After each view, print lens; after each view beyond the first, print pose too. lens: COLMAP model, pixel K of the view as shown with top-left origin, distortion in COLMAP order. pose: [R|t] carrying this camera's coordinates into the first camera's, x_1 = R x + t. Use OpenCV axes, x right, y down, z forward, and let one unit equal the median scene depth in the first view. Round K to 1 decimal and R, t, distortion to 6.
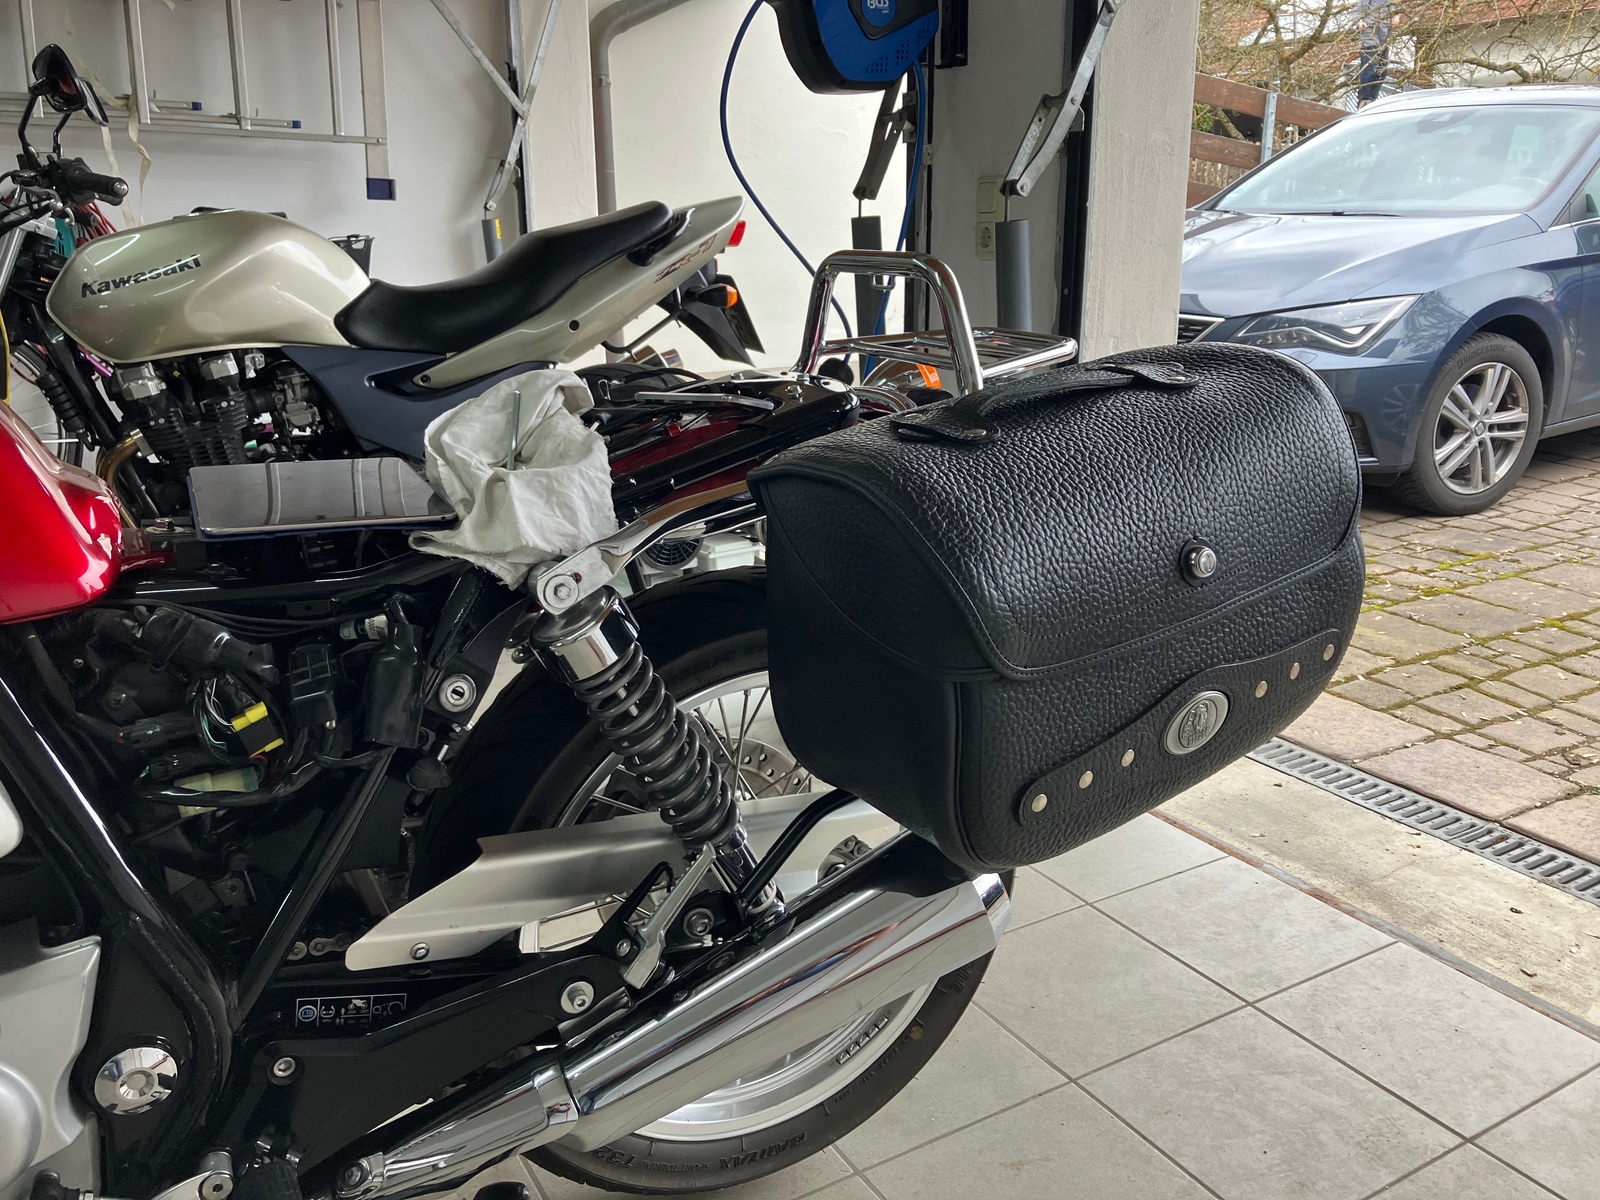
lens RADIAL K [[1351.6, 0, 798.7], [0, 1351.6, 558.3], [0, 0, 1]] dist [0.012272, 0.002910]
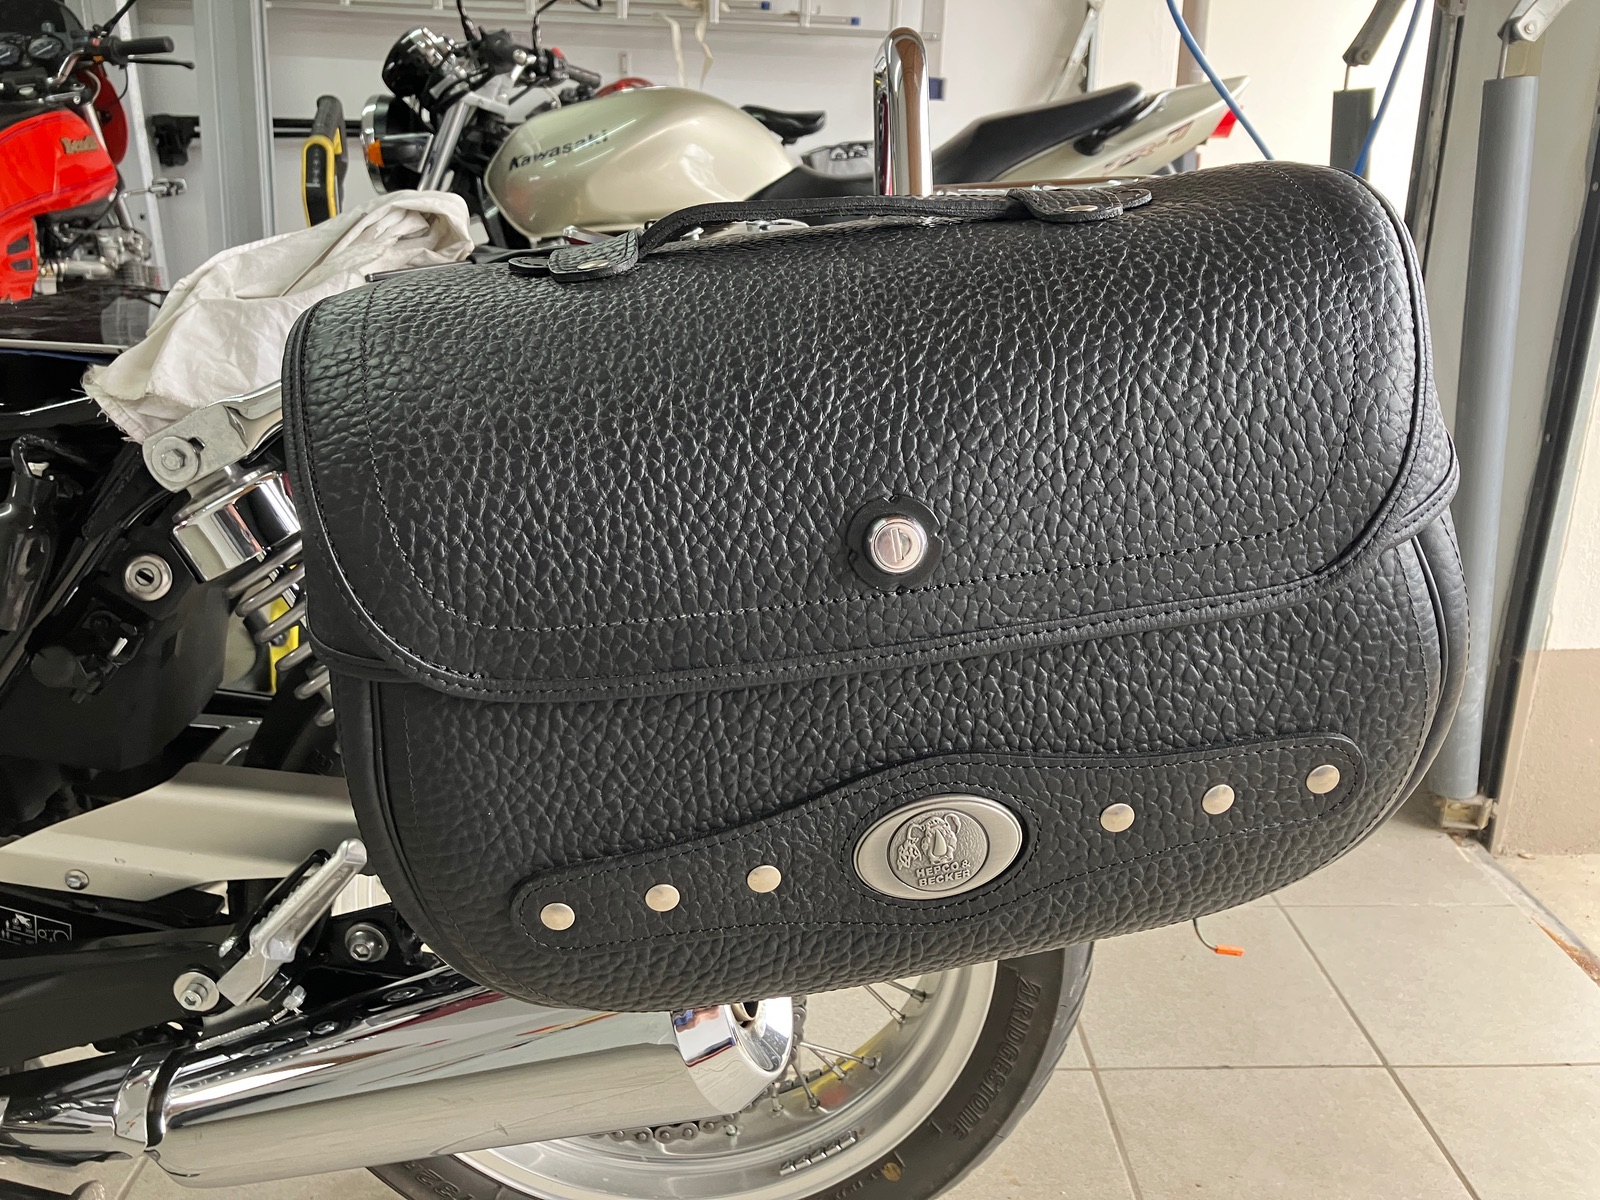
lens RADIAL K [[1351.6, 0, 798.7], [0, 1351.6, 558.3], [0, 0, 1]] dist [0.012272, 0.002910]
pose [[0.871686, 0.154727, -0.464997, 0.202557], [-0.134976, 0.987952, 0.075714, -0.010308], [0.471110, -0.003235, 0.882069, 0.215434]]
